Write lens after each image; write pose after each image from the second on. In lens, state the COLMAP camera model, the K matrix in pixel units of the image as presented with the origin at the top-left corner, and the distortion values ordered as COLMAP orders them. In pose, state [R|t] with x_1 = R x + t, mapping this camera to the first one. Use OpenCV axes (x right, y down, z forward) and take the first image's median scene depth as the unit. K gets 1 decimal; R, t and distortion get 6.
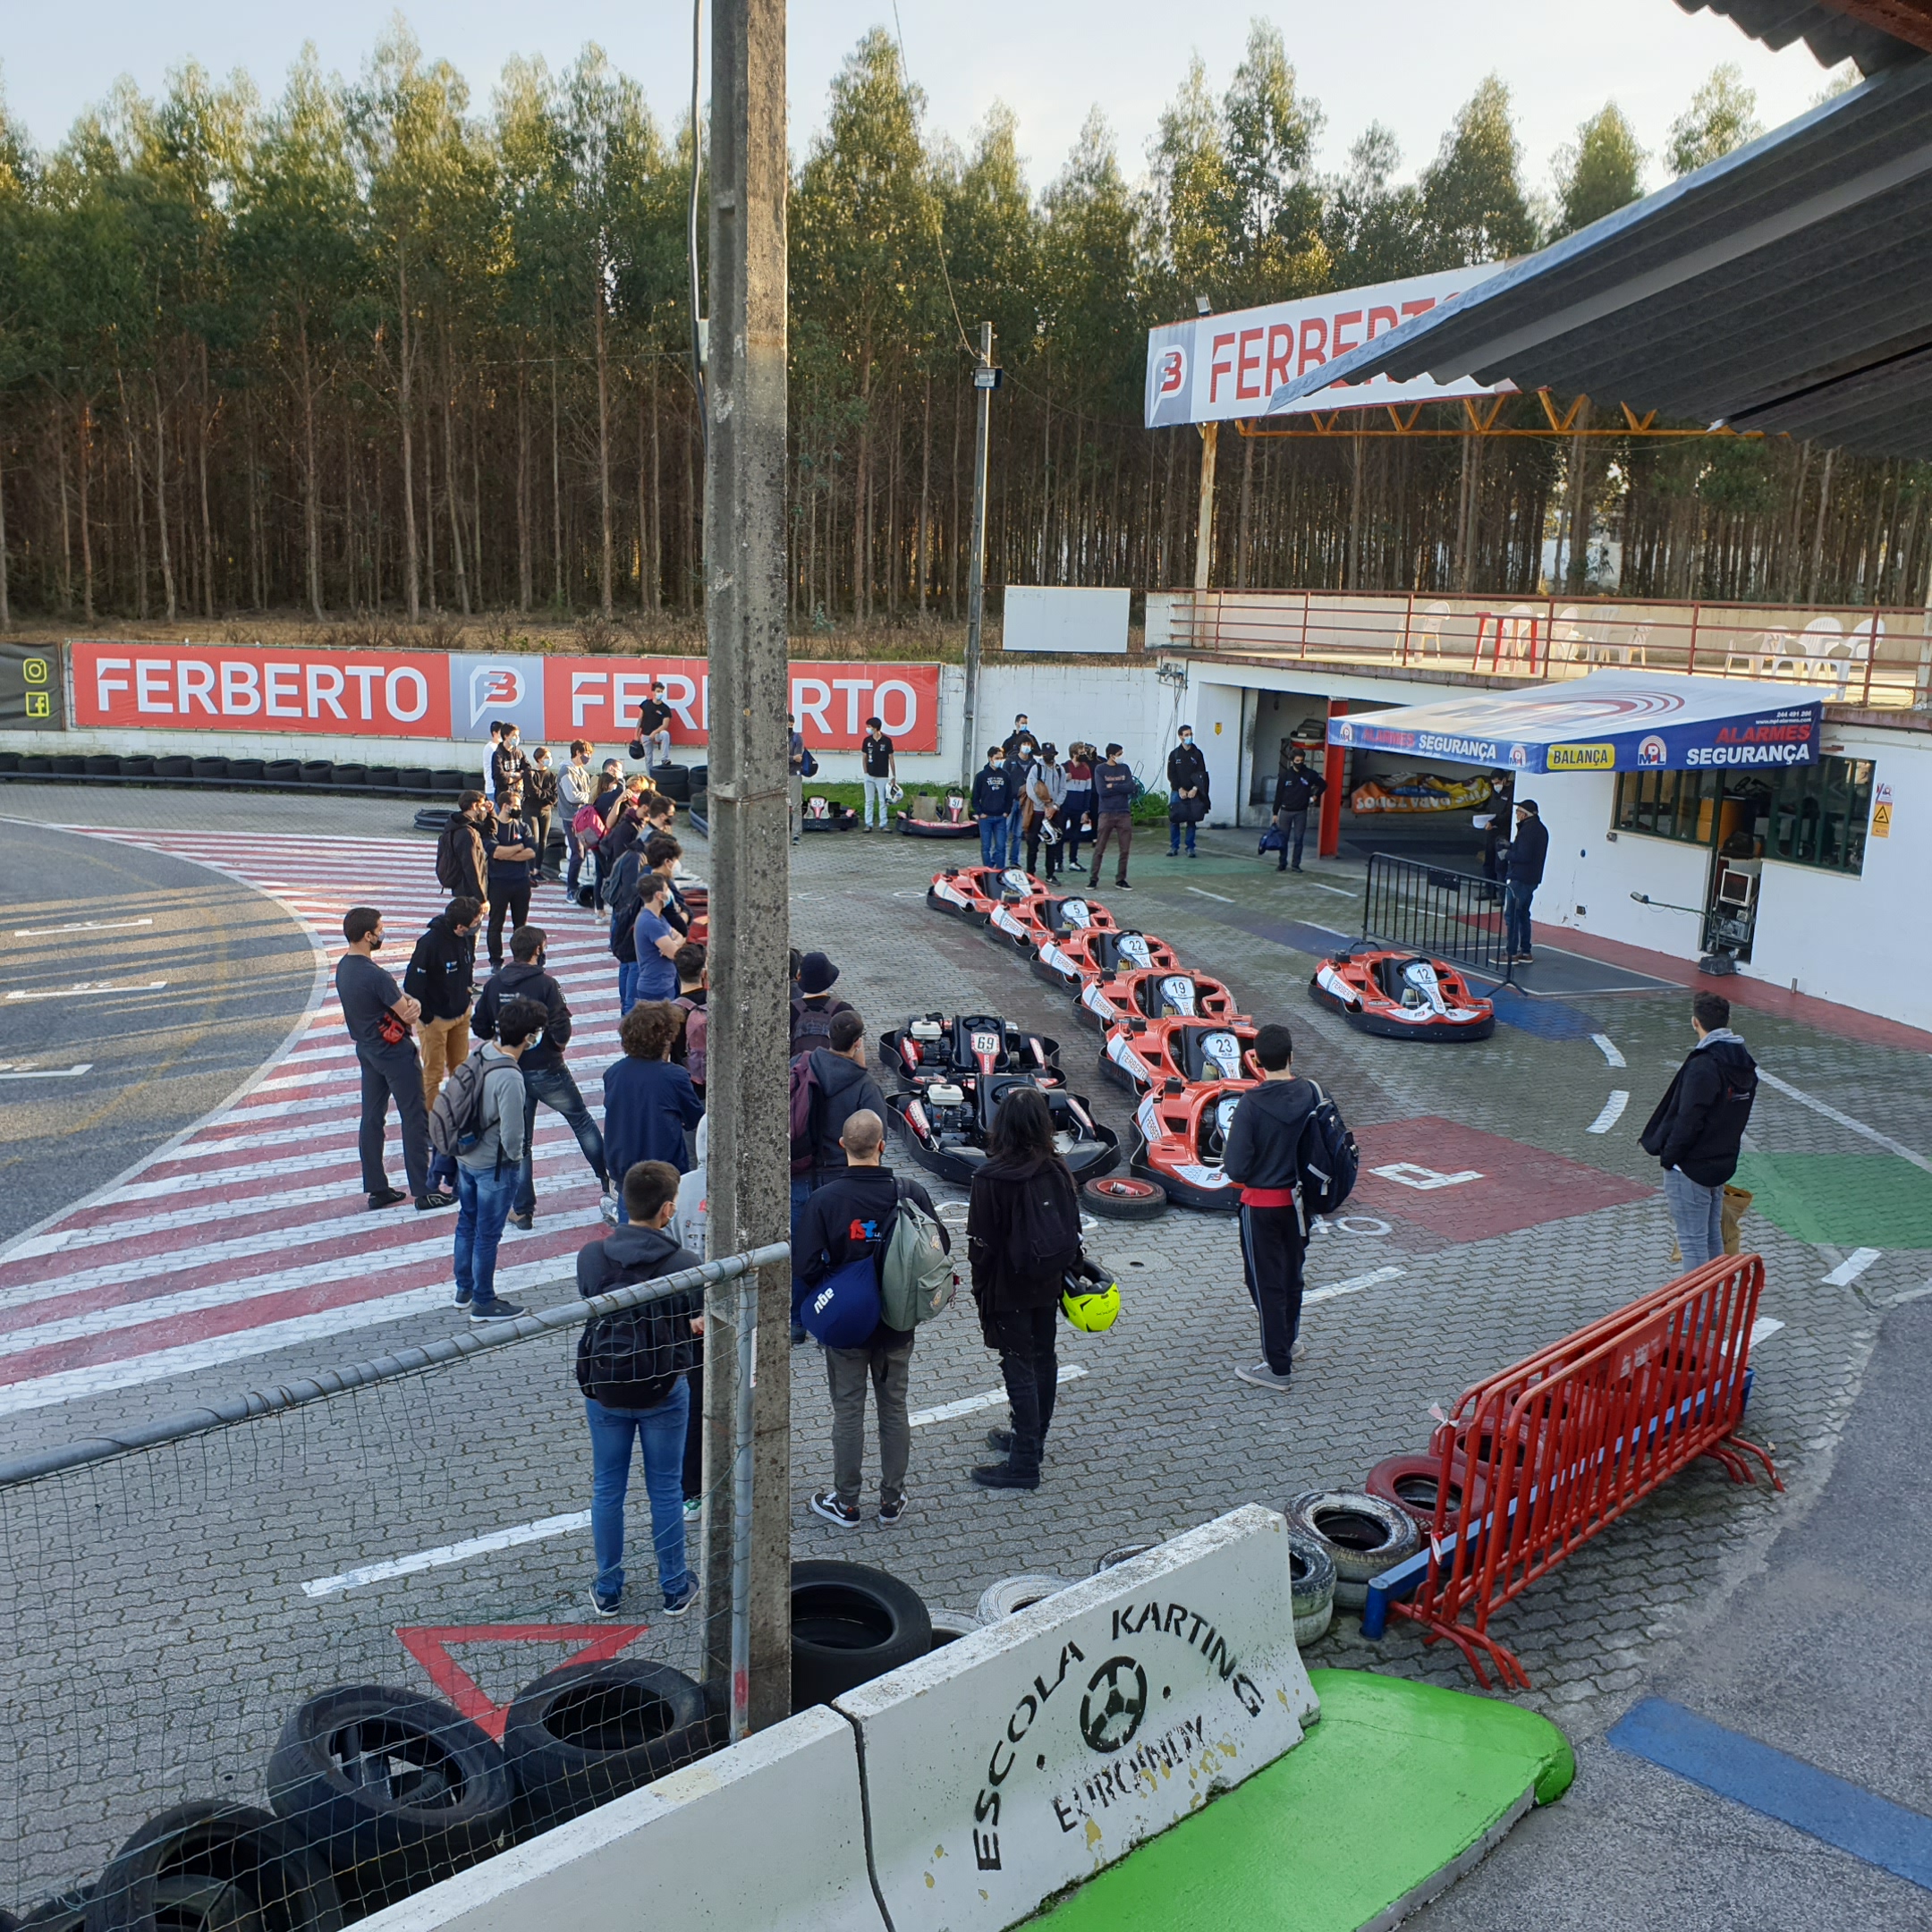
lens RADIAL K [[1929.1, 0, 927.6], [0, 1929.1, 1023.7], [0, 0, 1]] dist [0.153630, -0.330743]
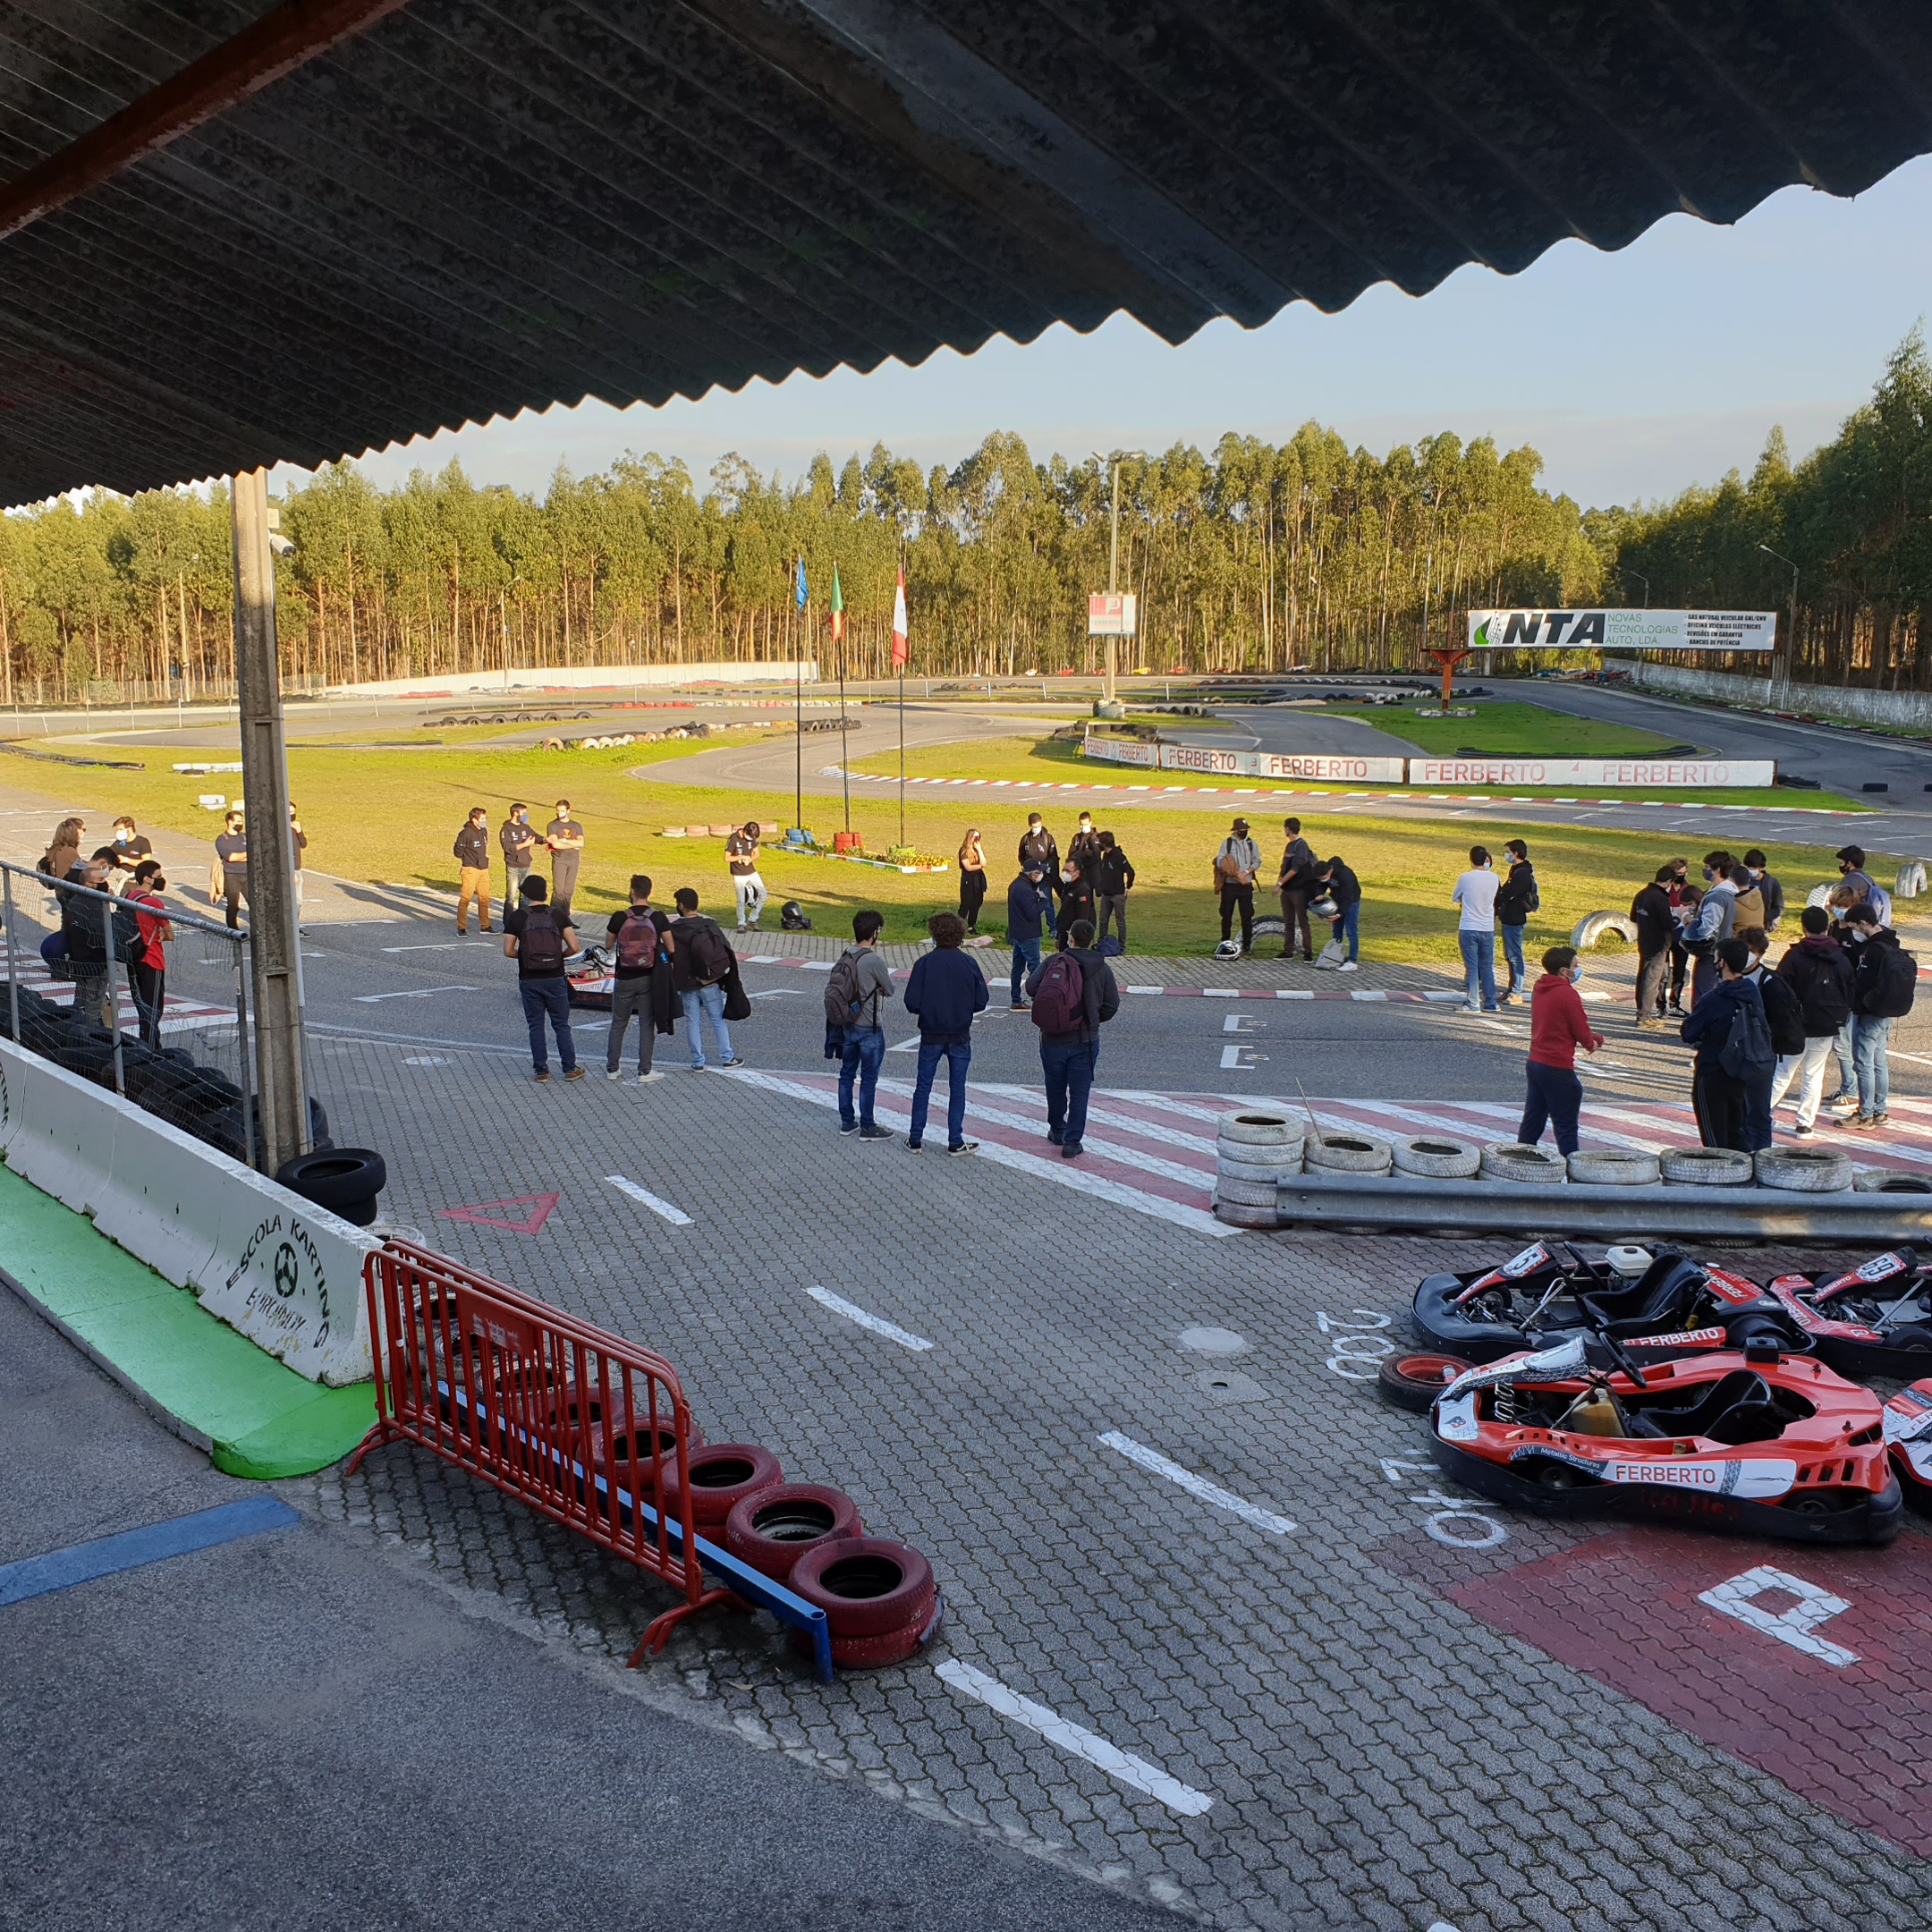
lens RADIAL K [[2046.6, 0, 942.0], [0, 2046.6, 1034.1], [0, 0, 1]] dist [0.189255, -0.522982]
pose [[-0.076866, 0.163693, -0.983512, 0.457045], [-0.223448, 0.958511, 0.176995, -0.073240], [0.971680, 0.233369, -0.037100, 0.405748]]
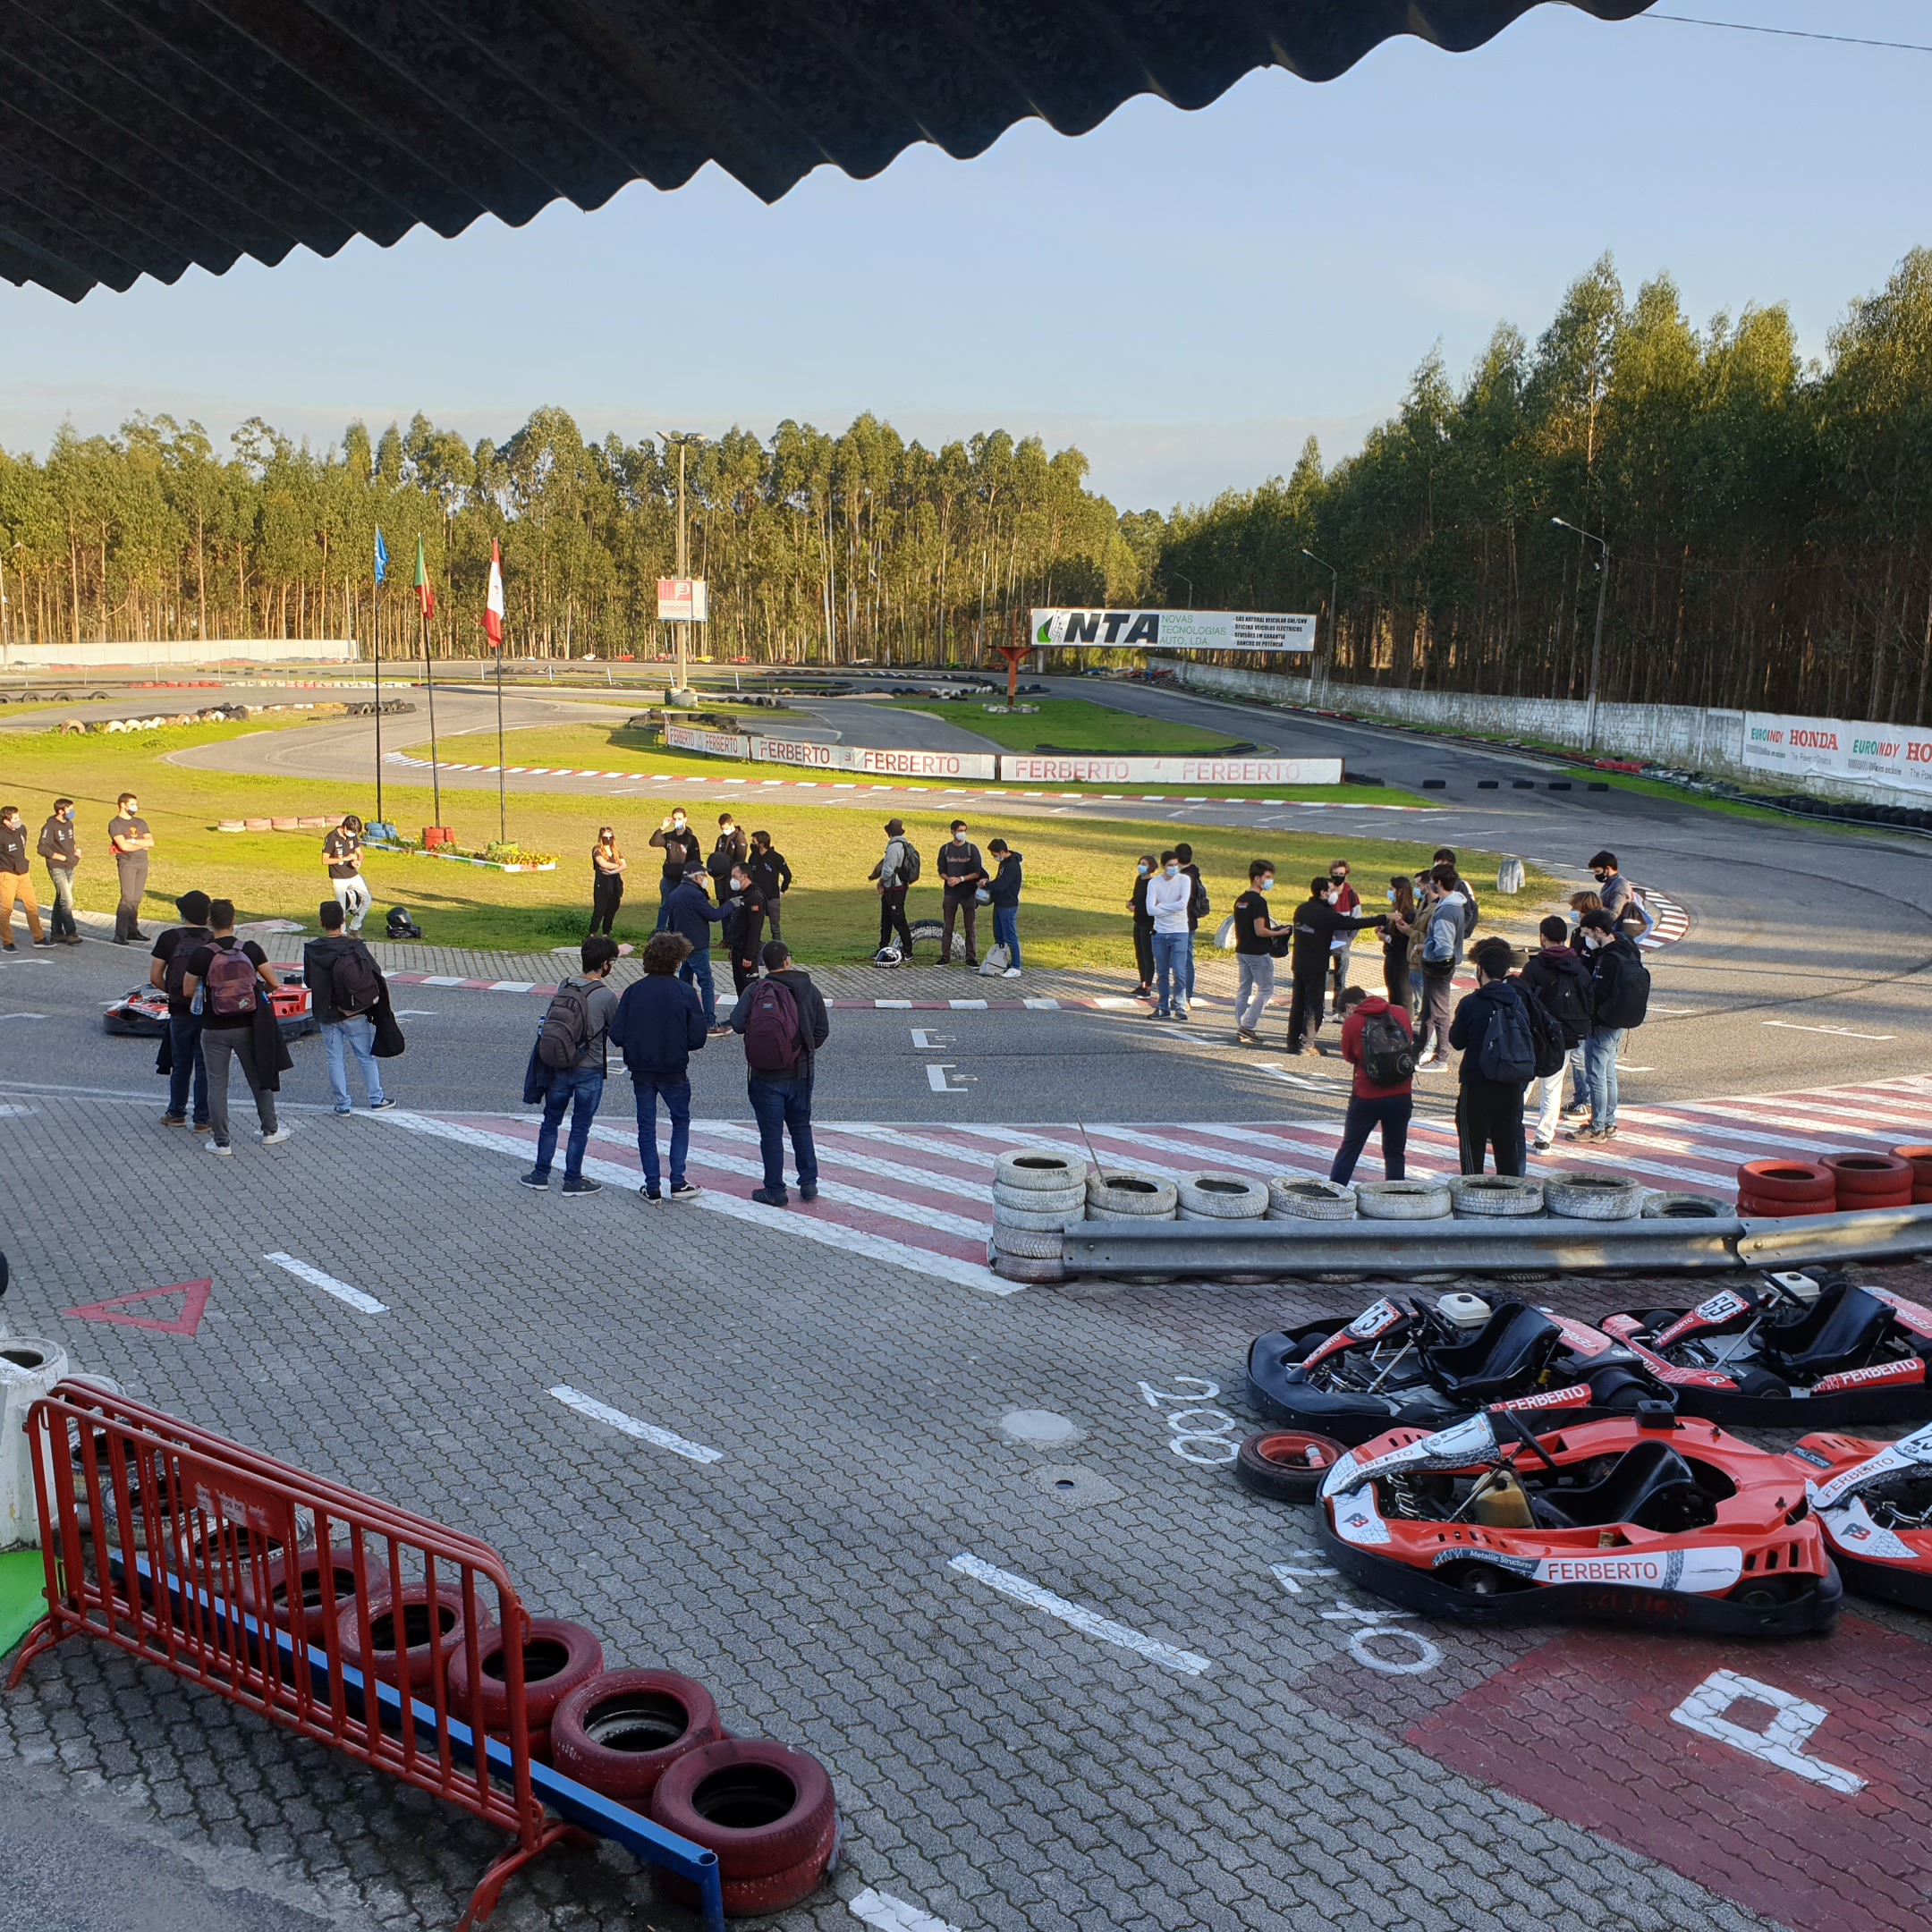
lens RADIAL K [[2046.6, 0, 942.0], [0, 2046.6, 1034.1], [0, 0, 1]] dist [0.189255, -0.522982]
pose [[0.141628, 0.168270, -0.975514, 0.391702], [-0.235507, 0.962881, 0.131899, -0.063213], [0.961498, 0.211060, 0.175999, 0.357706]]
